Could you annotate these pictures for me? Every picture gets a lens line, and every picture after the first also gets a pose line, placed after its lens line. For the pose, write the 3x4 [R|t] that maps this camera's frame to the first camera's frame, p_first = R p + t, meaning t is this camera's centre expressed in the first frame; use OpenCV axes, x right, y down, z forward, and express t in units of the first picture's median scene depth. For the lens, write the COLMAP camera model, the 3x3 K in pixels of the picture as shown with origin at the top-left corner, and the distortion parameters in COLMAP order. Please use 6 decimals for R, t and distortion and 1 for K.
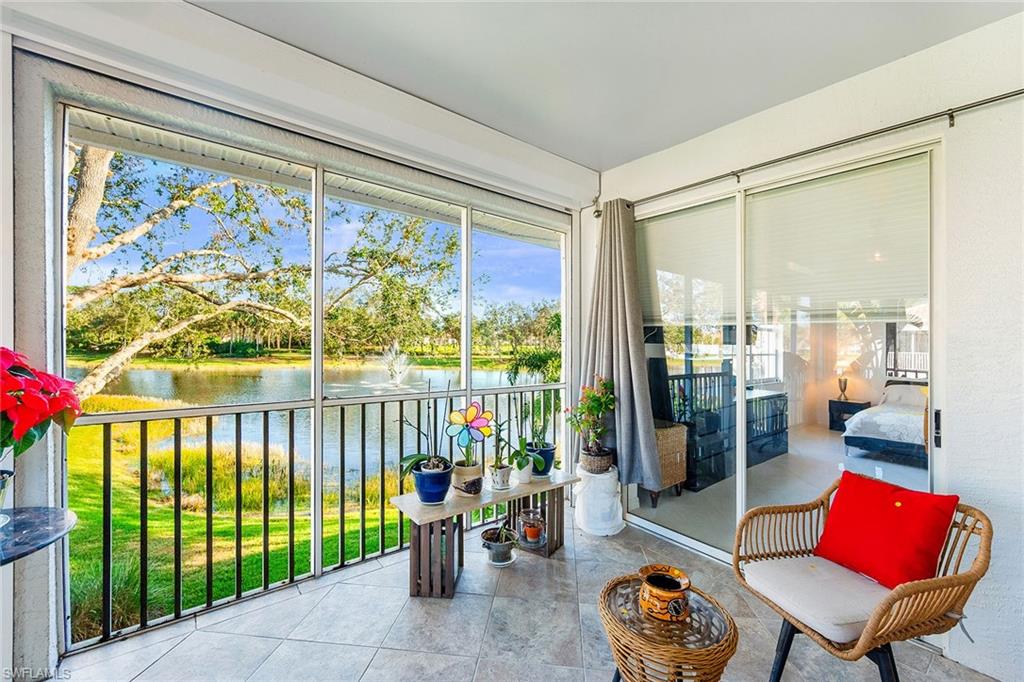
lens RADIAL K [[406.6, 0, 519.3], [0, 406.6, 338.2], [0, 0, 1]] dist [0.000870, 0.000211]
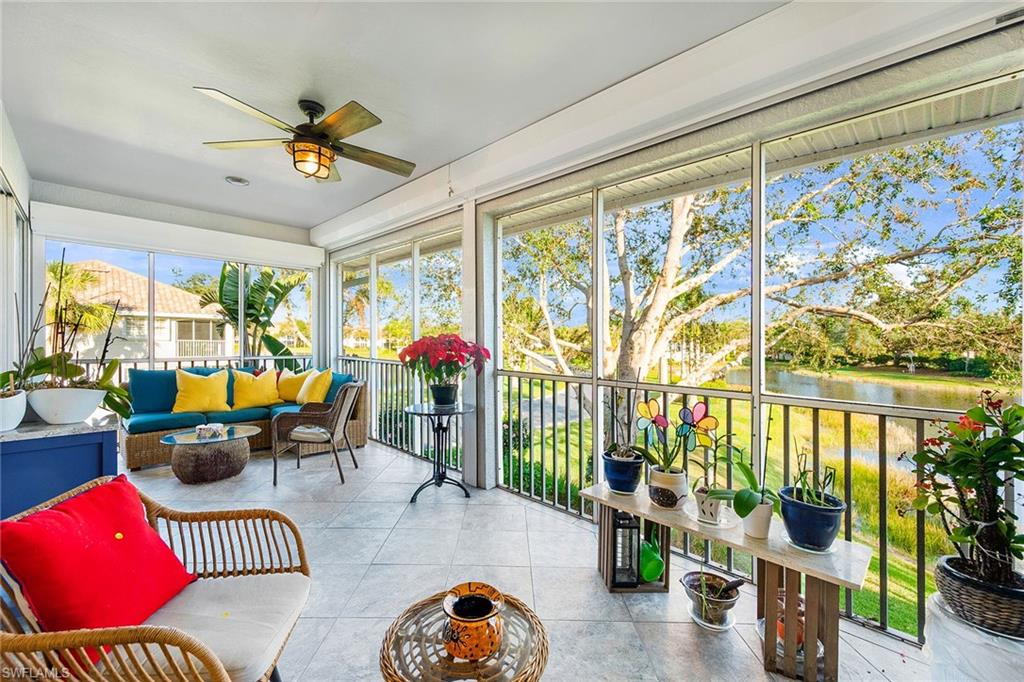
lens RADIAL K [[406.6, 0, 519.3], [0, 406.6, 338.2], [0, 0, 1]] dist [0.000870, 0.000211]
pose [[0.133482, -0.026685, -0.990692, 0.675232], [-0.006870, 0.999588, -0.027850, 0.067695], [0.991027, 0.010523, 0.133244, 0.606419]]
